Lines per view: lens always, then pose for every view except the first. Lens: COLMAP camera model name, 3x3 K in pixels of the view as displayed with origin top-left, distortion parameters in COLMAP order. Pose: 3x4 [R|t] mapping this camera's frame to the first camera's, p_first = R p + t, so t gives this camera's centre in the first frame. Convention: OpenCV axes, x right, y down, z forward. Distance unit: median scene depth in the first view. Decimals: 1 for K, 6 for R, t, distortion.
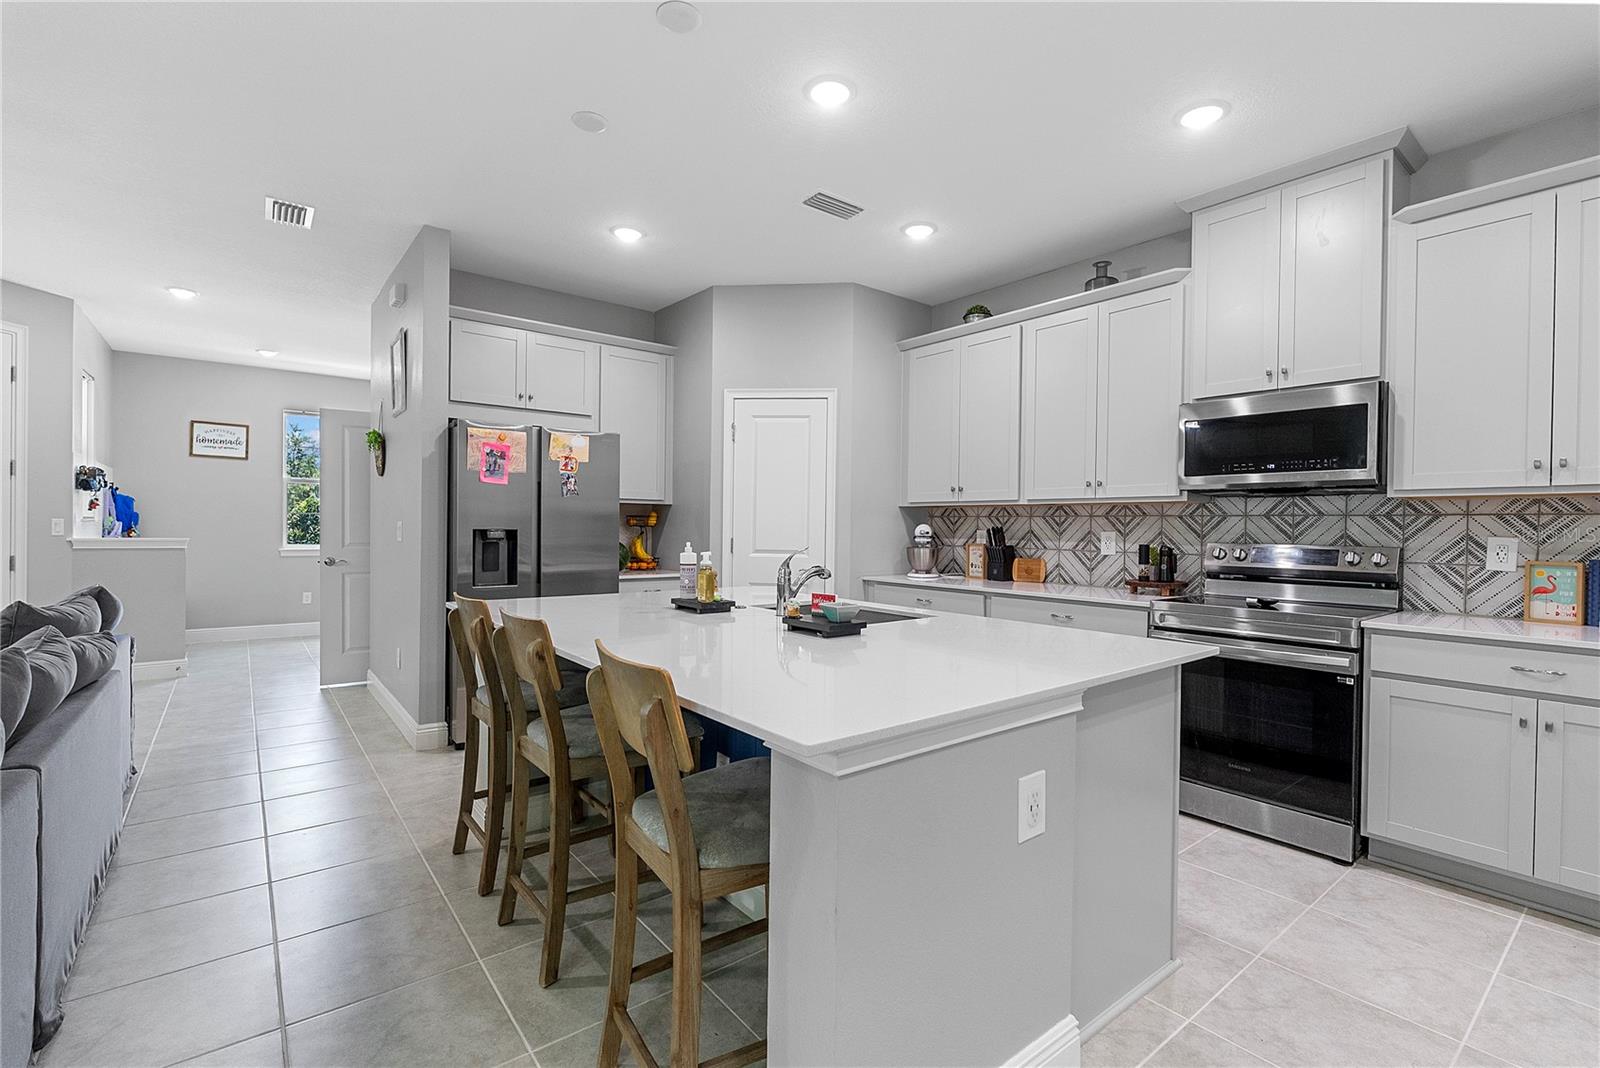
lens RADIAL K [[715.7, 0, 802.6], [0, 715.7, 531.9], [0, 0, 1]] dist [-0.002825, -0.000989]
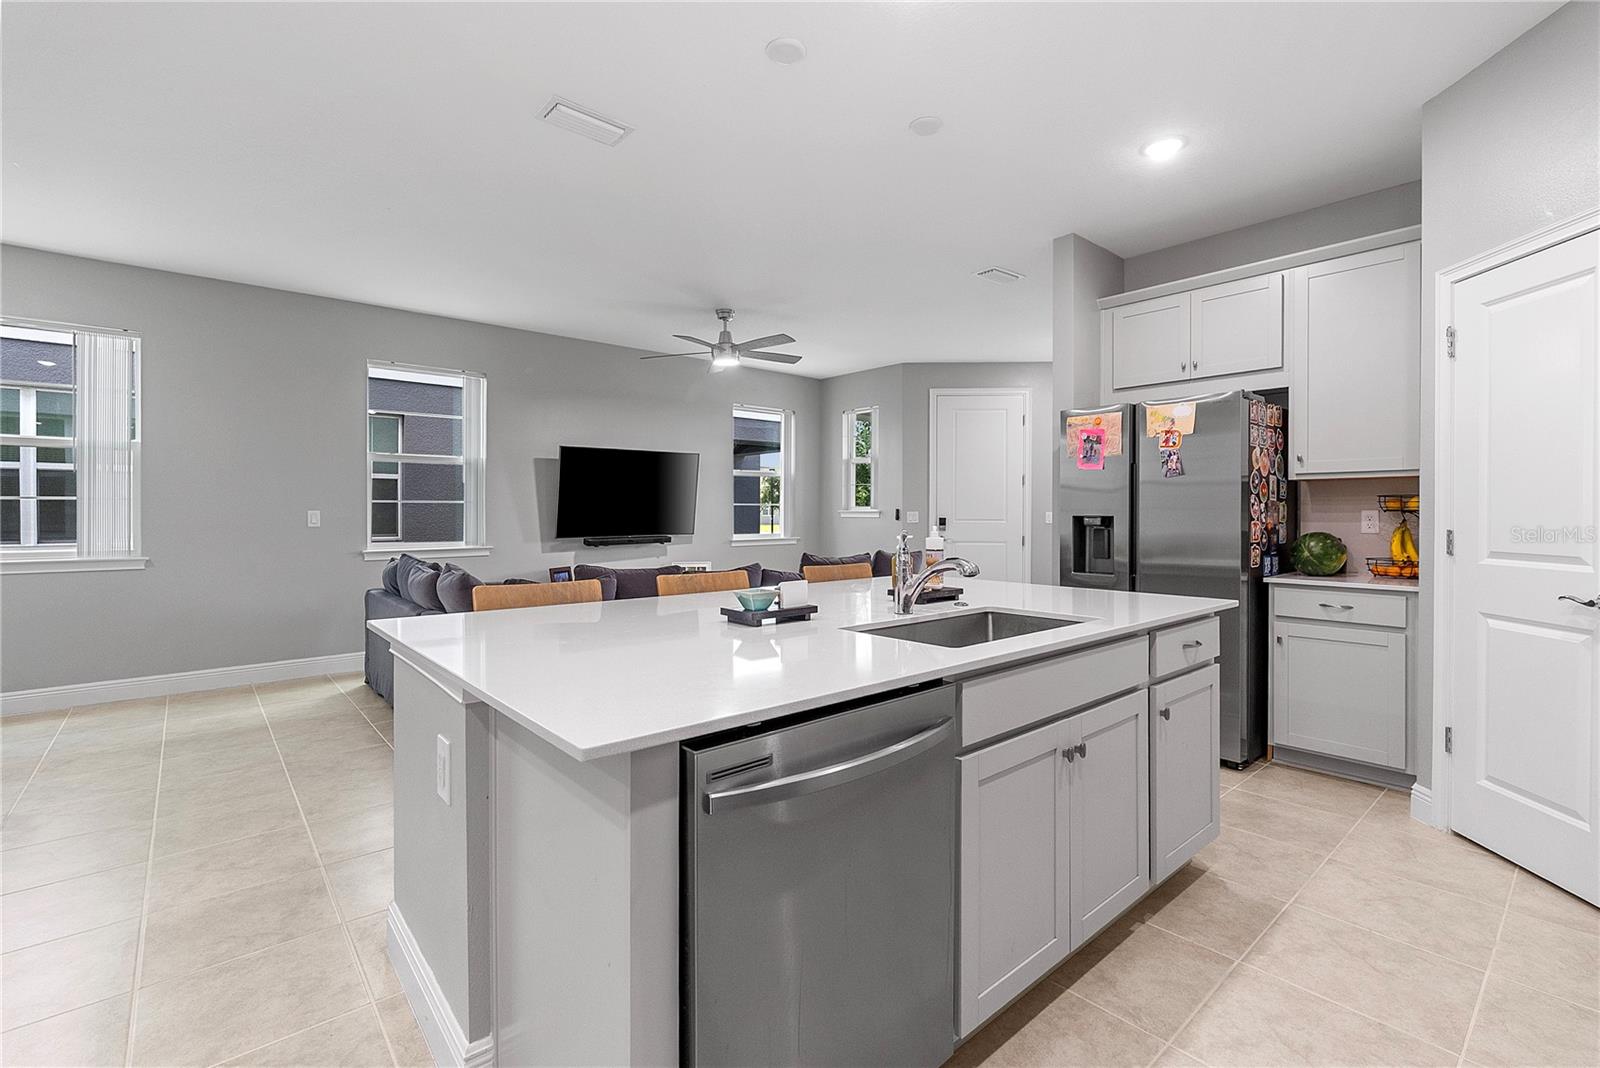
lens RADIAL K [[715.7, 0, 811.2], [0, 715.7, 514.2], [0, 0, 1]] dist [-0.002825, -0.000989]
pose [[0.051684, -0.010260, -0.998611, 0.501156], [-0.007041, 0.999919, -0.010638, 0.006723], [0.998639, 0.007581, 0.051608, 0.528818]]
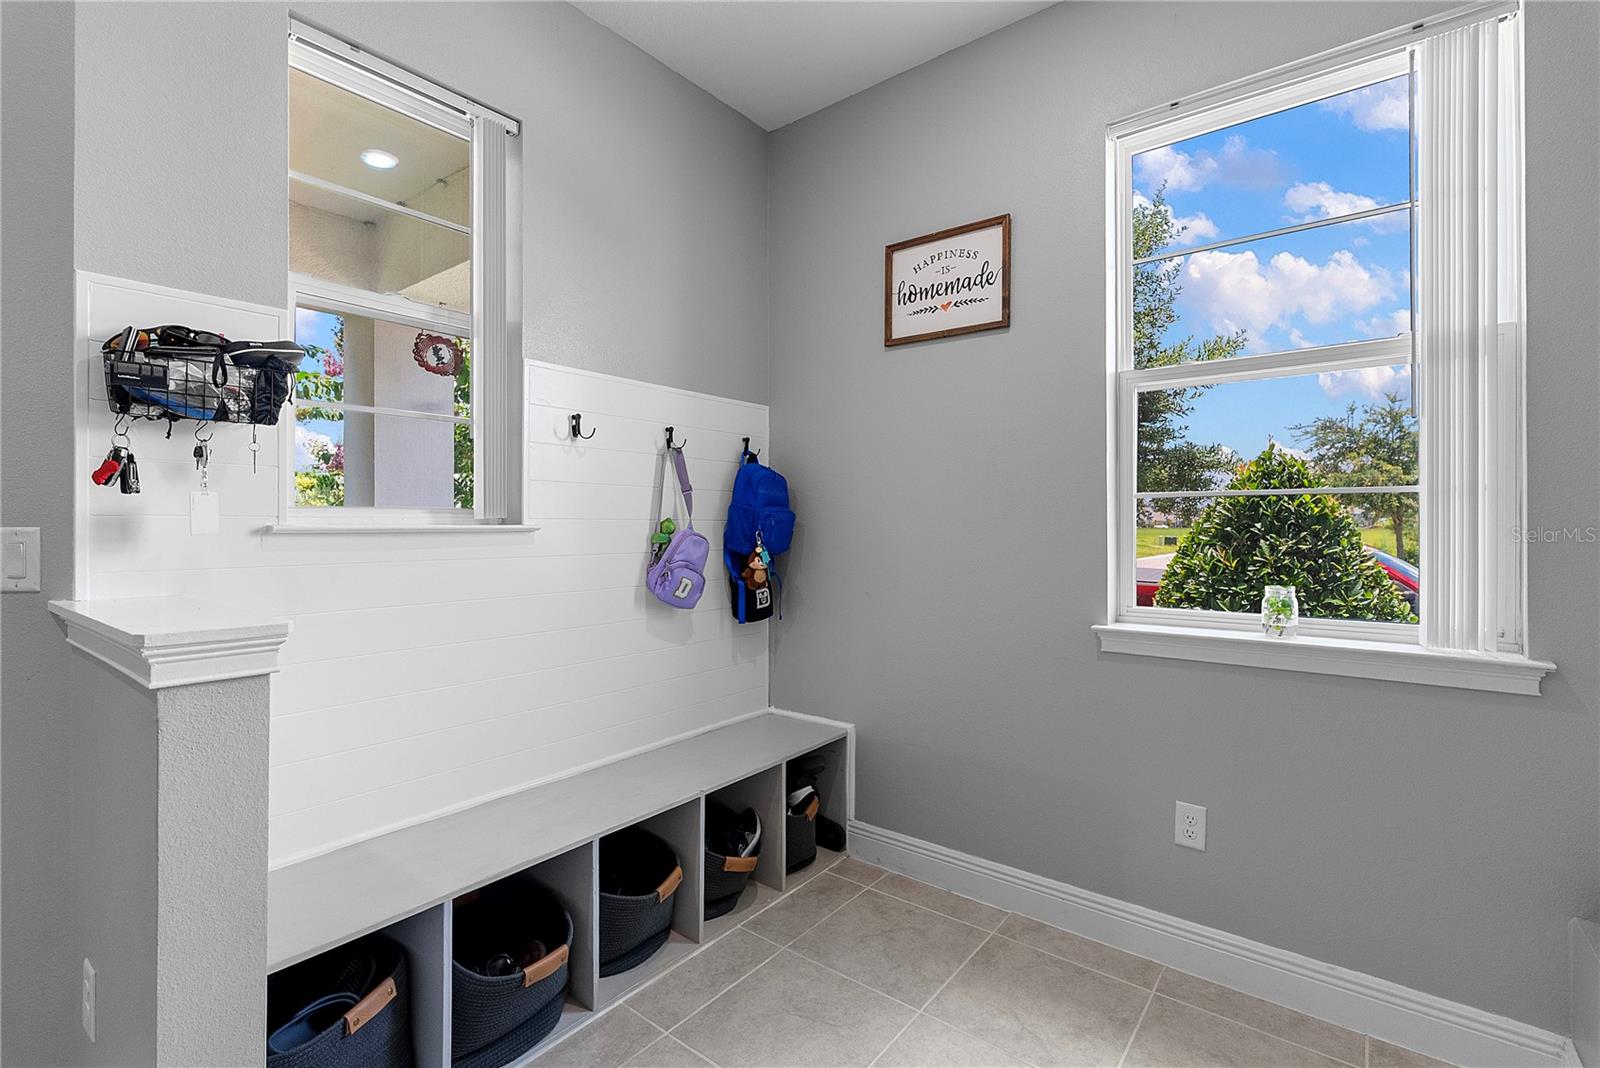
lens RADIAL K [[715.7, 0, 802.8], [0, 715.7, 518.1], [0, 0, 1]] dist [-0.002825, -0.000989]
pose [[0.235867, -0.017002, -0.971637, -0.877421], [-0.005062, 0.999812, -0.018724, -0.020762], [0.971772, 0.009334, 0.235737, 1.481299]]
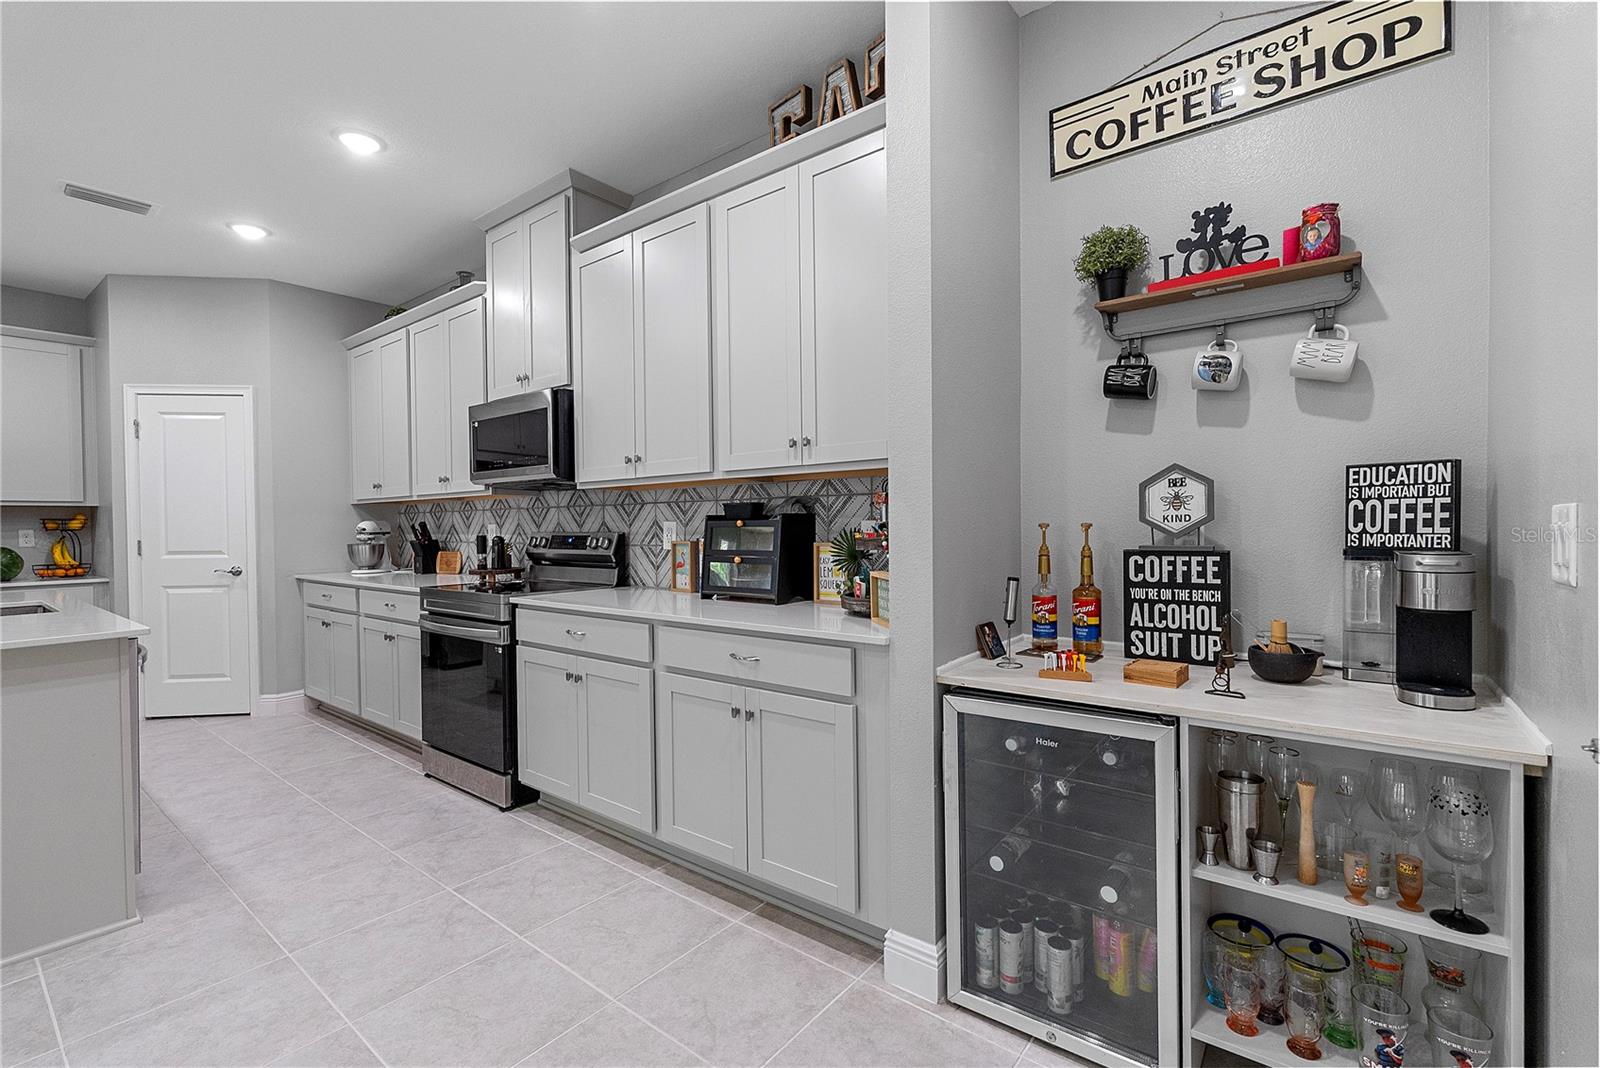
lens RADIAL K [[715.7, 0, 801.5], [0, 715.7, 528.9], [0, 0, 1]] dist [-0.002825, -0.000989]
pose [[0.973502, -0.026619, 0.227123, 0.620267], [0.026279, 0.999644, 0.004522, 0.013869], [-0.227163, 0.001566, 0.973856, -0.143408]]
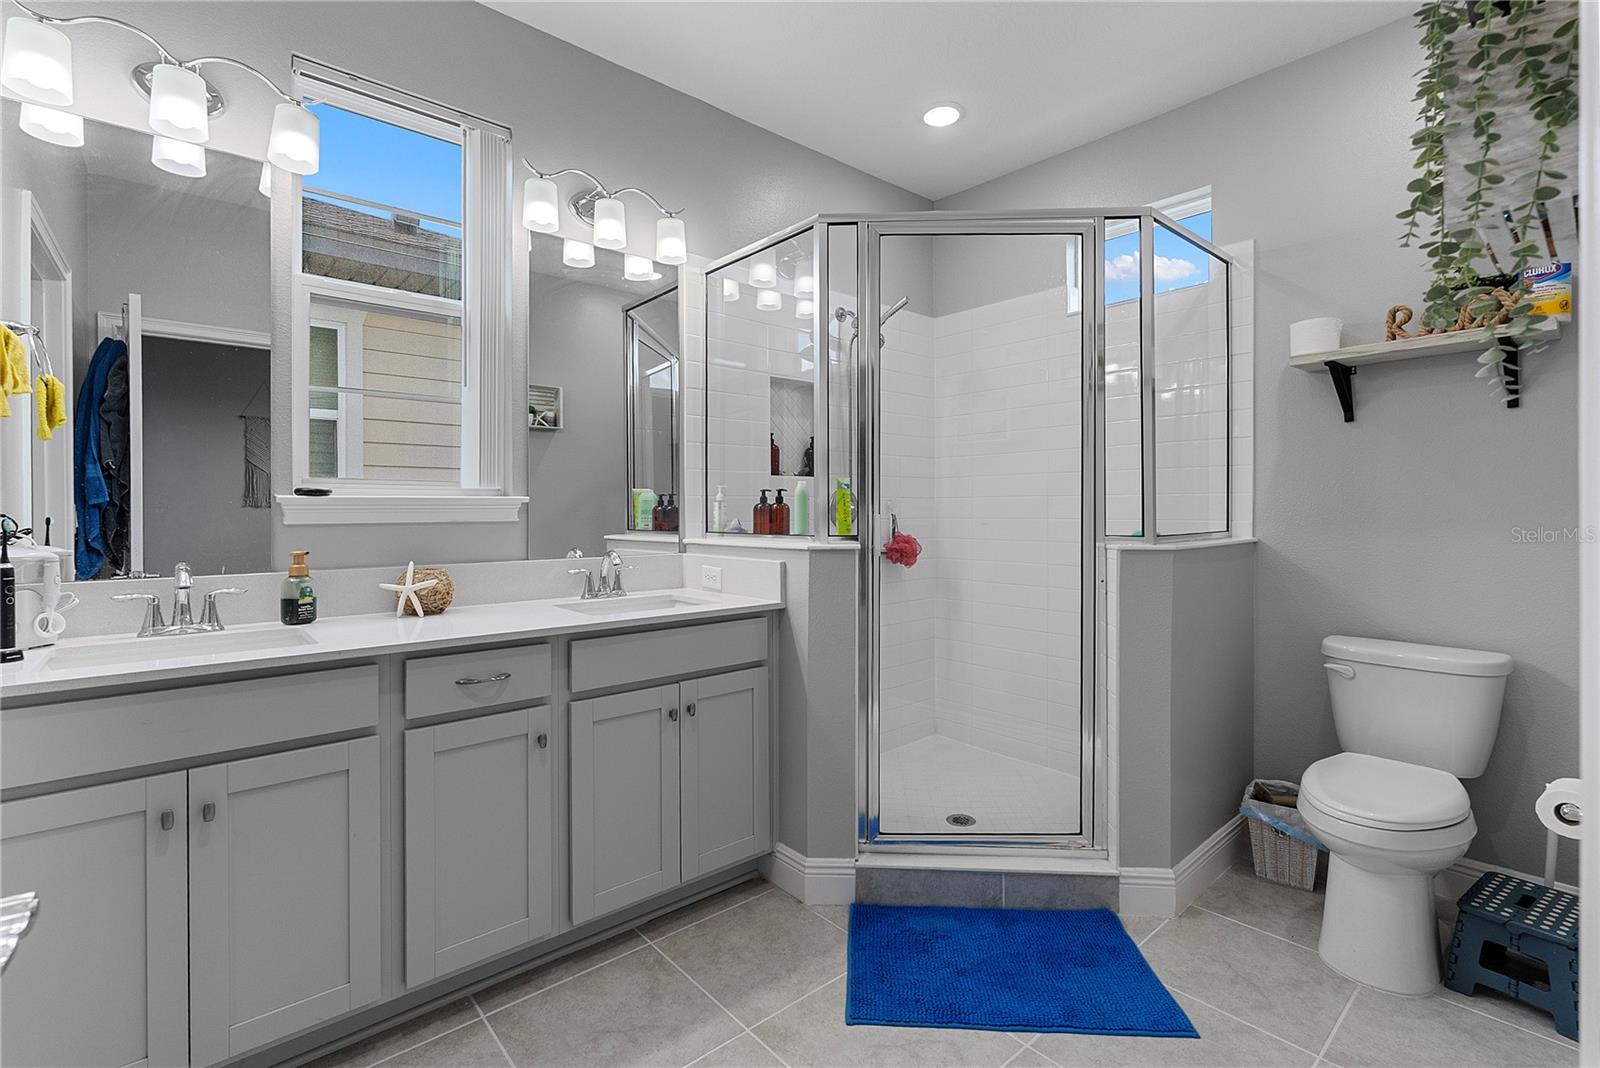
lens RADIAL K [[715.7, 0, 789.2], [0, 715.7, 518.5], [0, 0, 1]] dist [-0.002825, -0.000989]
pose [[-0.043340, -0.020232, 0.998856, 0.209752], [0.008558, 0.999751, 0.020622, 0.010156], [-0.999024, 0.009442, -0.043156, 0.325328]]
